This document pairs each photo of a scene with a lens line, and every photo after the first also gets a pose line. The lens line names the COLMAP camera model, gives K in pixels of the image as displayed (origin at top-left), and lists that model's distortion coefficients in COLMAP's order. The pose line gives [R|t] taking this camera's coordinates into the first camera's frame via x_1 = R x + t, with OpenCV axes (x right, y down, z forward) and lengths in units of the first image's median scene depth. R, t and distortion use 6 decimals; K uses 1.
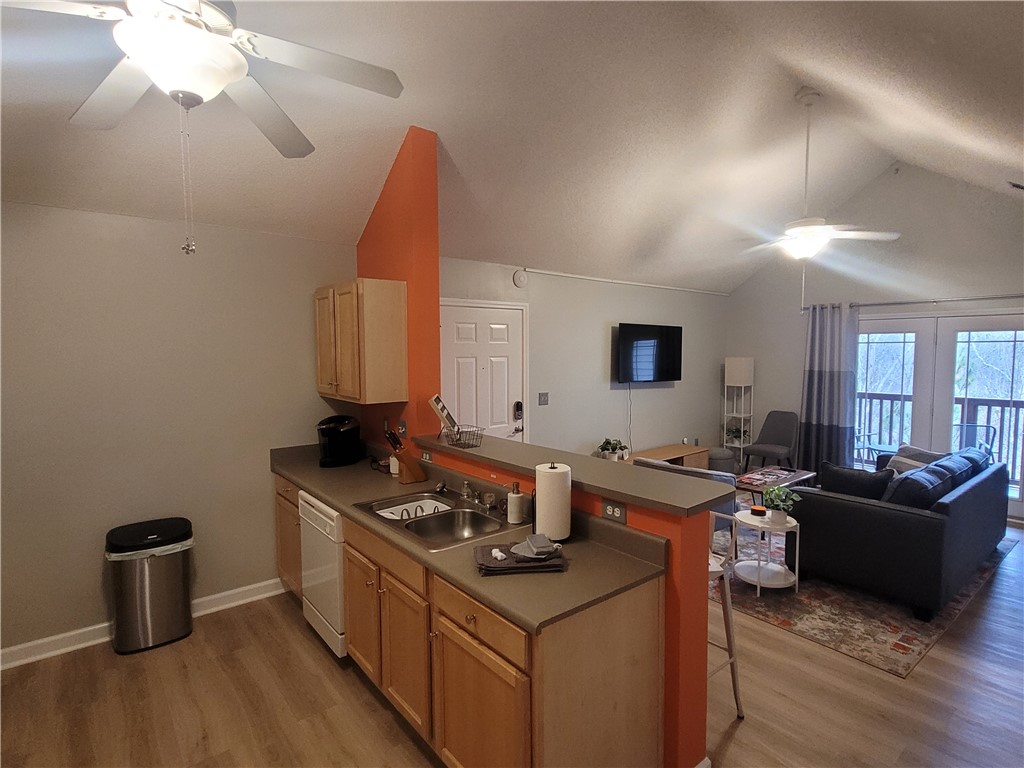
lens RADIAL K [[531.1, 0, 516.0], [0, 531.1, 387.4], [0, 0, 1]] dist [0.000693, -0.000884]
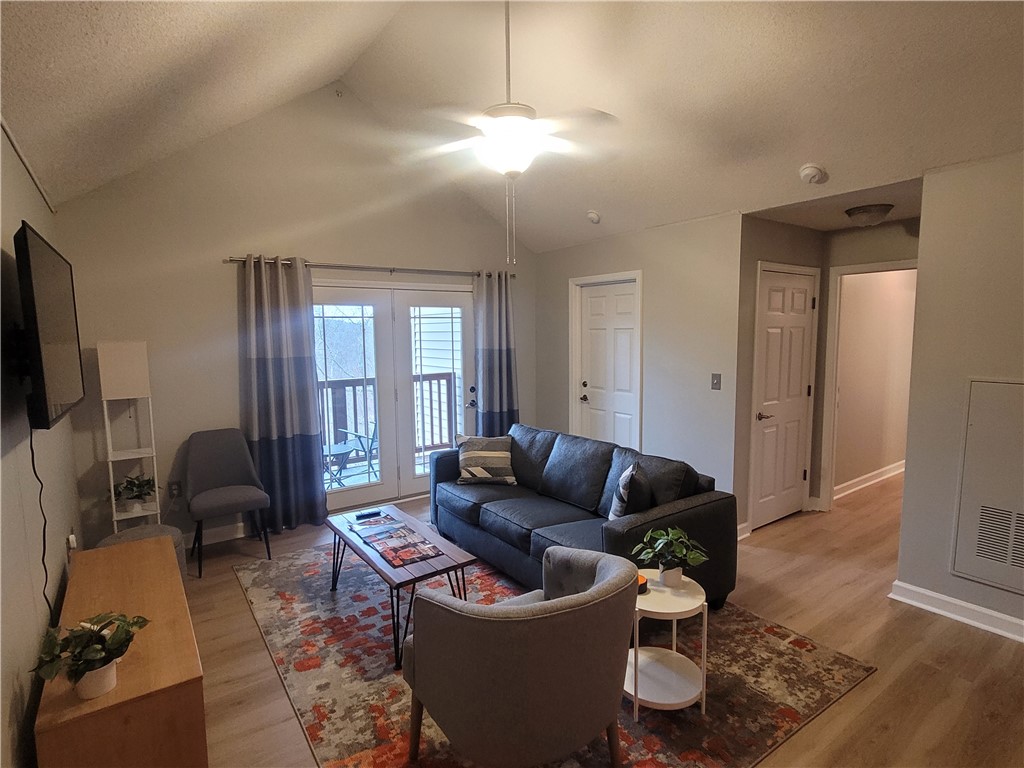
lens RADIAL K [[531.1, 0, 516.0], [0, 531.1, 387.4], [0, 0, 1]] dist [0.000693, -0.000884]
pose [[0.050756, -0.100499, 0.993642, -0.076386], [0.083843, 0.991841, 0.096034, -0.034242], [-0.995186, 0.078435, 0.058768, 0.689580]]
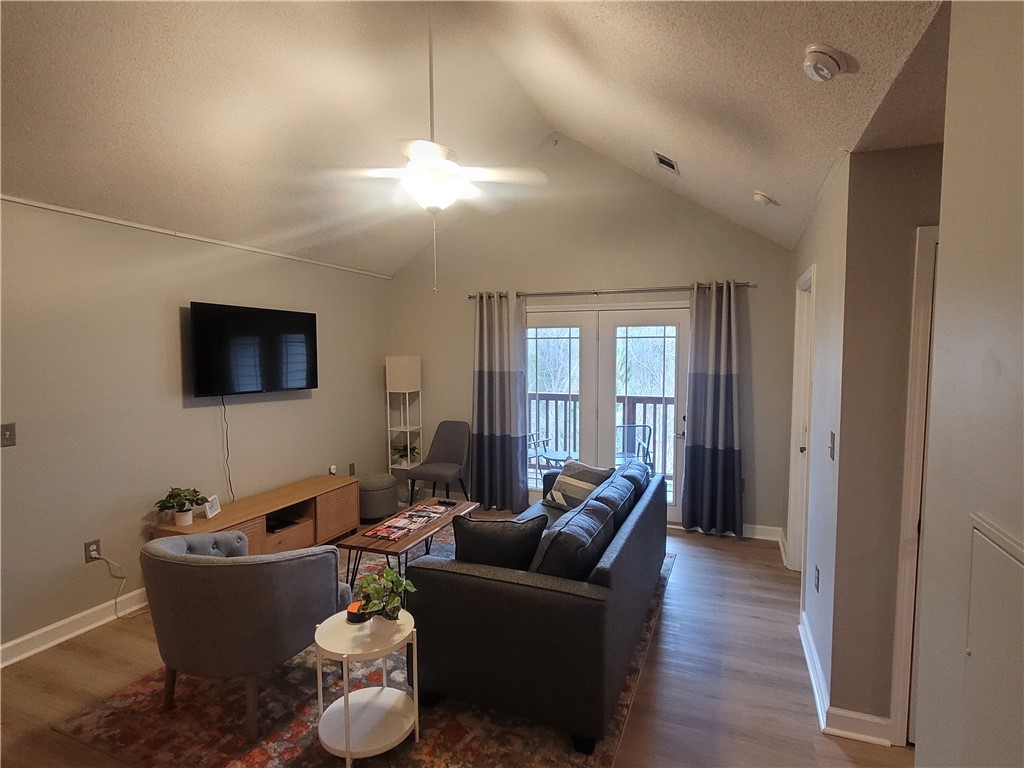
lens RADIAL K [[531.1, 0, 516.0], [0, 531.1, 387.4], [0, 0, 1]] dist [0.000693, -0.000884]
pose [[0.878110, -0.032580, 0.477348, 0.214185], [0.033541, 0.999416, 0.006512, -0.010601], [-0.477281, 0.010292, 0.878690, 0.250358]]
